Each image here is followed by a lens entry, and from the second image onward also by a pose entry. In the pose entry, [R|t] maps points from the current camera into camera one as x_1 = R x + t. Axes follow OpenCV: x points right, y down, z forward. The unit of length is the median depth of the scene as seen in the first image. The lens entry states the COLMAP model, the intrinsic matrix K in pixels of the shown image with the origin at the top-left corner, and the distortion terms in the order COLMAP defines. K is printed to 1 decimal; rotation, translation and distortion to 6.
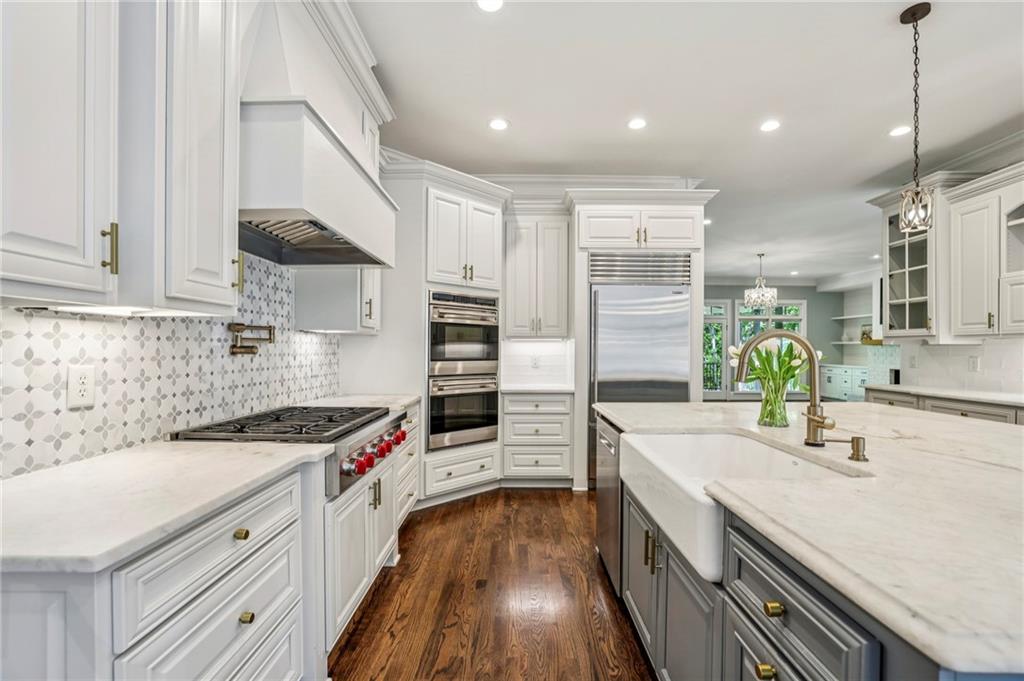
lens RADIAL K [[441.9, 0, 507.6], [0, 441.9, 349.0], [0, 0, 1]] dist [-0.032354, 0.013516]
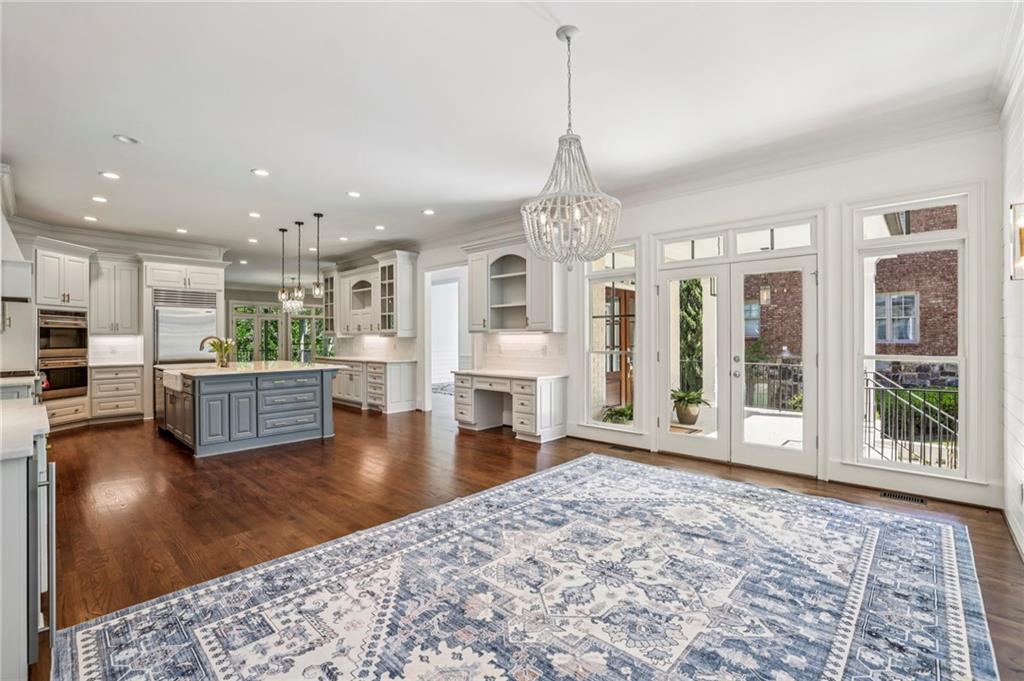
lens RADIAL K [[450.7, 0, 510.4], [0, 450.7, 339.2], [0, 0, 1]] dist [-0.051221, 0.020321]
pose [[0.661493, -0.007455, 0.749914, -0.207029], [0.004658, 0.999972, 0.005832, -0.011892], [-0.749937, -0.000365, 0.661510, -1.346837]]
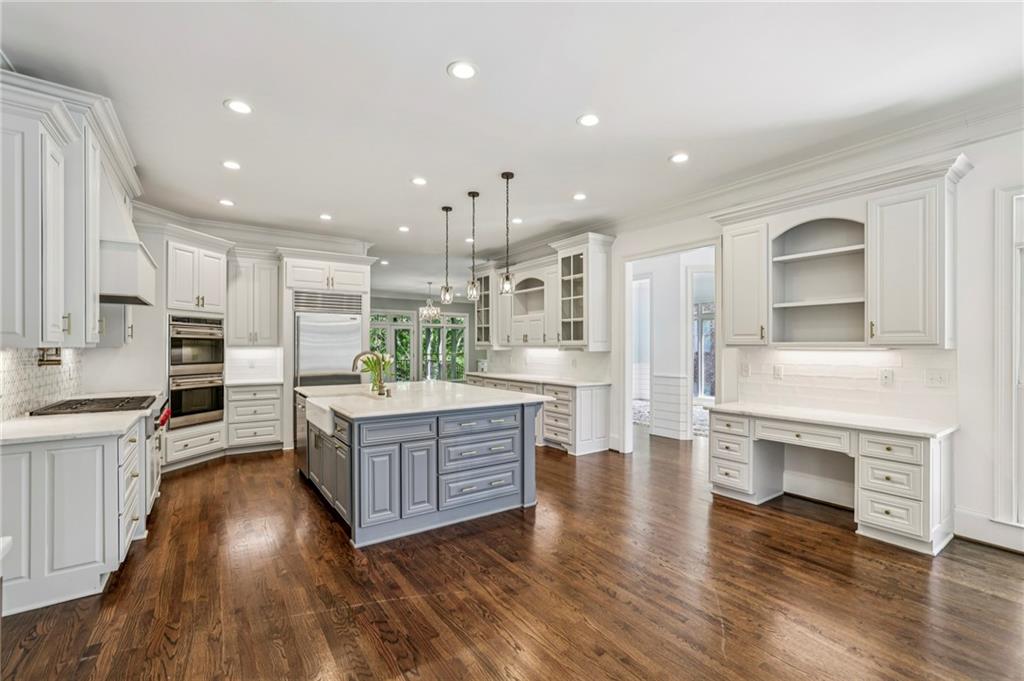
lens RADIAL K [[441.9, 0, 507.6], [0, 441.9, 349.0], [0, 0, 1]] dist [-0.032354, 0.013516]
pose [[0.813648, -0.004489, 0.581340, -0.094410], [-0.000438, 0.999965, 0.008335, -0.031914], [-0.581357, -0.007036, 0.813618, -0.655842]]
